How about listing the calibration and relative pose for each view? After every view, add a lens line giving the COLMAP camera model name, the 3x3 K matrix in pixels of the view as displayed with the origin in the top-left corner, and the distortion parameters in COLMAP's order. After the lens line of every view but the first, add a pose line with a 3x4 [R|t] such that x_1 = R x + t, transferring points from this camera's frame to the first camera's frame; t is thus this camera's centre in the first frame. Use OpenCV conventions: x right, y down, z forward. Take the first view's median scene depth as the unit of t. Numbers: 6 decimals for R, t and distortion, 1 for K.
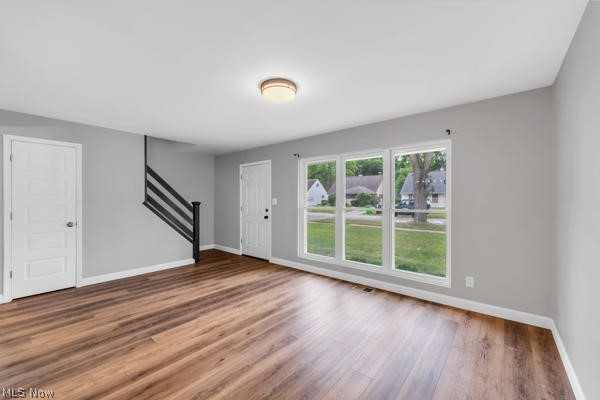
lens RADIAL K [[245.5, 0, 300.0], [0, 245.5, 200.0], [0, 0, 1]] dist [0.009609, -0.000068]
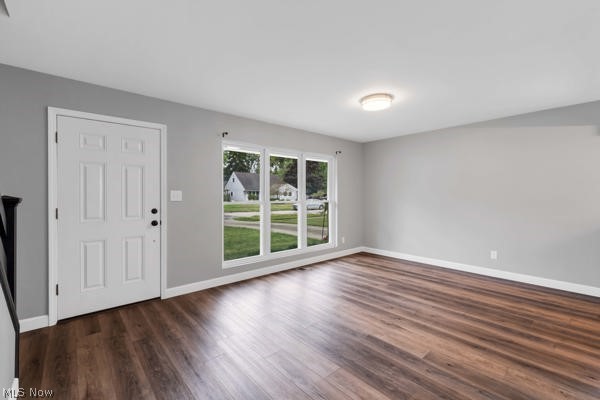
lens RADIAL K [[263.6, 0, 300.0], [0, 263.6, 200.0], [0, 0, 1]] dist [0.000014, -0.000052]
pose [[0.141229, -0.016568, 0.989838, -1.212375], [0.003652, 0.999862, 0.016215, 0.012575], [-0.989970, 0.001325, 0.141270, 1.020720]]
